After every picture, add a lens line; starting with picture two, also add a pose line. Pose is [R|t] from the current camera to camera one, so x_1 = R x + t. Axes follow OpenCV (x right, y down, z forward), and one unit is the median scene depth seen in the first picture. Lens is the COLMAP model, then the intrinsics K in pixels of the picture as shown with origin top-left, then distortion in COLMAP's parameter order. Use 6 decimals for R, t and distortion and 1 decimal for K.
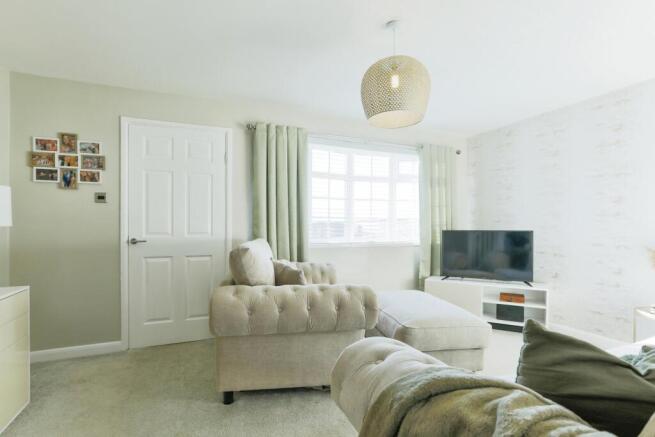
lens RADIAL K [[311.8, 0, 327.0], [0, 311.8, 231.6], [0, 0, 1]] dist [-0.036010, 0.000136]
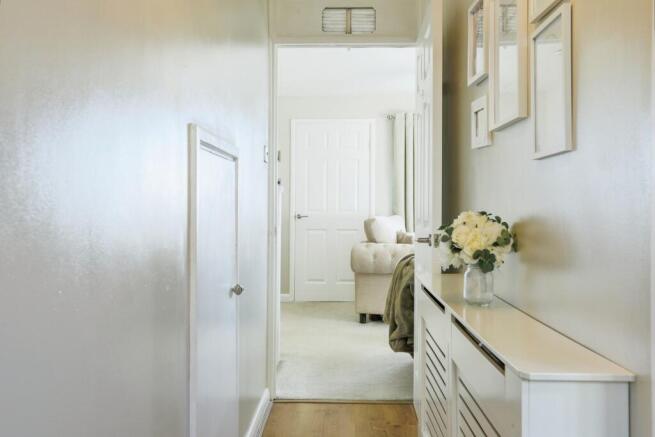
lens RADIAL K [[603.2, 0, 327.5], [0, 603.2, 218.5], [0, 0, 1]] dist [0.000248, -0.000030]
pose [[0.906086, 0.010842, -0.422954, 0.434694], [-0.007404, 0.999925, 0.009771, 0.012765], [0.423028, -0.005722, 0.906099, -0.990063]]
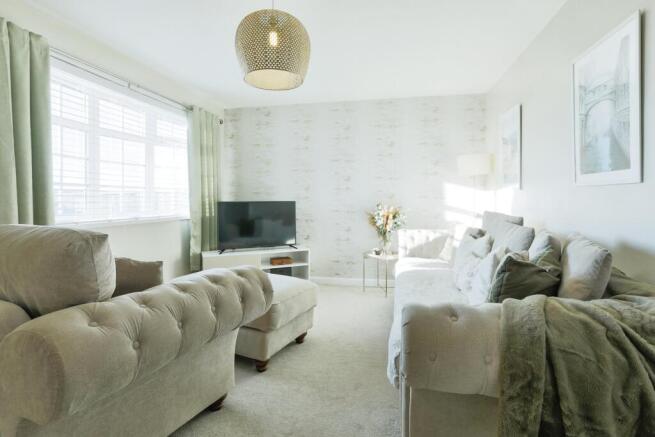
lens RADIAL K [[318.8, 0, 326.9], [0, 318.8, 202.2], [0, 0, 1]] dist [0.001951, 0.000569]
pose [[0.595047, -0.011076, 0.803615, -0.245355], [0.014852, 0.999886, 0.002784, -0.000526], [-0.803554, 0.010279, 0.595144, 0.171301]]
